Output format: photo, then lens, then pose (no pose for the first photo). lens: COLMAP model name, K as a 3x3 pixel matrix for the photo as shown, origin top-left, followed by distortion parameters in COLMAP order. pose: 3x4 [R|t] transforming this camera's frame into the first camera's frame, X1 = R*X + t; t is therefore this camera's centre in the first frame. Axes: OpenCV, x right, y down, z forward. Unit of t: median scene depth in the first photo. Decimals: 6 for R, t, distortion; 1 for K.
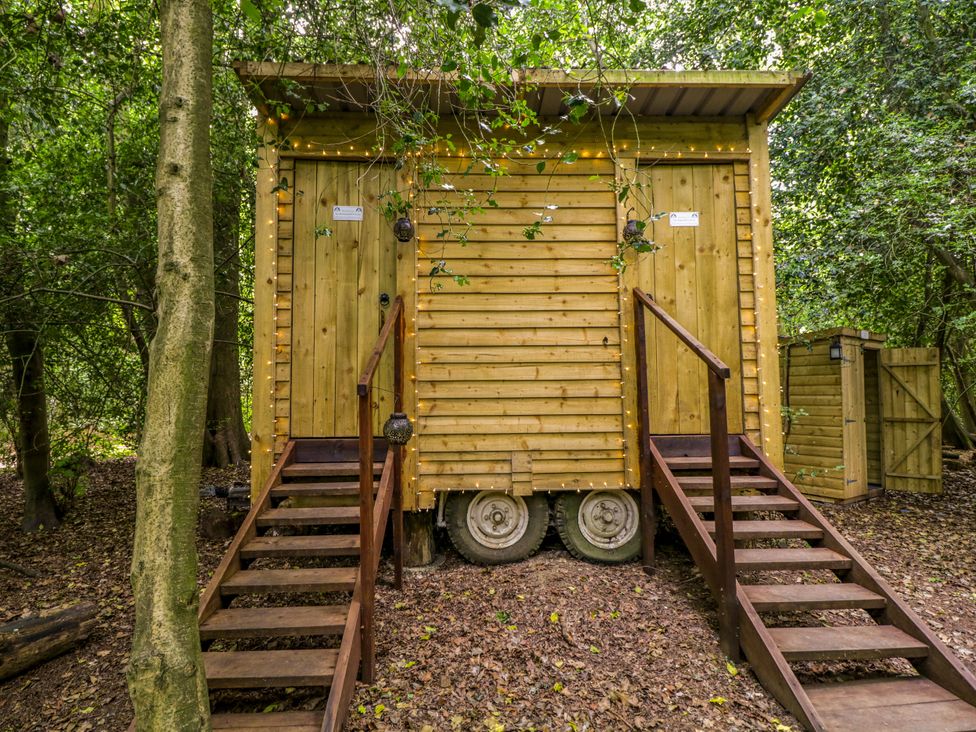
lens RADIAL K [[560.3, 0, 464.9], [0, 560.3, 371.8], [0, 0, 1]] dist [-0.001794, -0.000814]
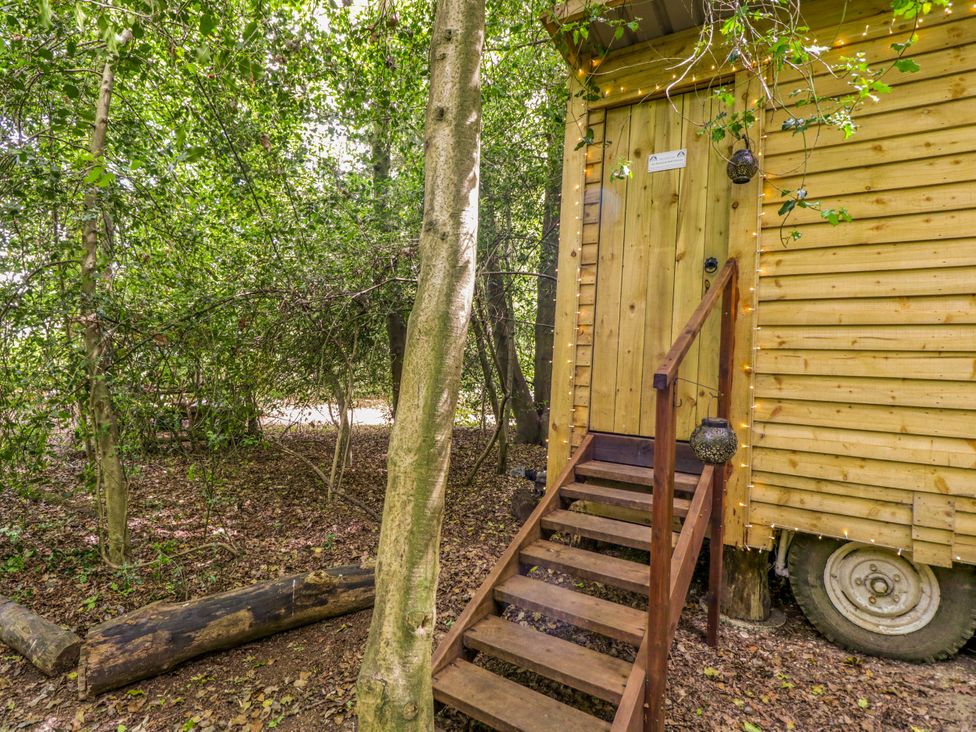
lens RADIAL K [[508.3, 0, 482.1], [0, 508.3, 367.0], [0, 0, 1]] dist [-0.000735, -0.012645]
pose [[0.826450, 0.042322, -0.561418, -0.006085], [-0.034805, 0.999104, 0.024080, 0.004892], [0.561934, -0.000360, 0.827182, 0.252623]]
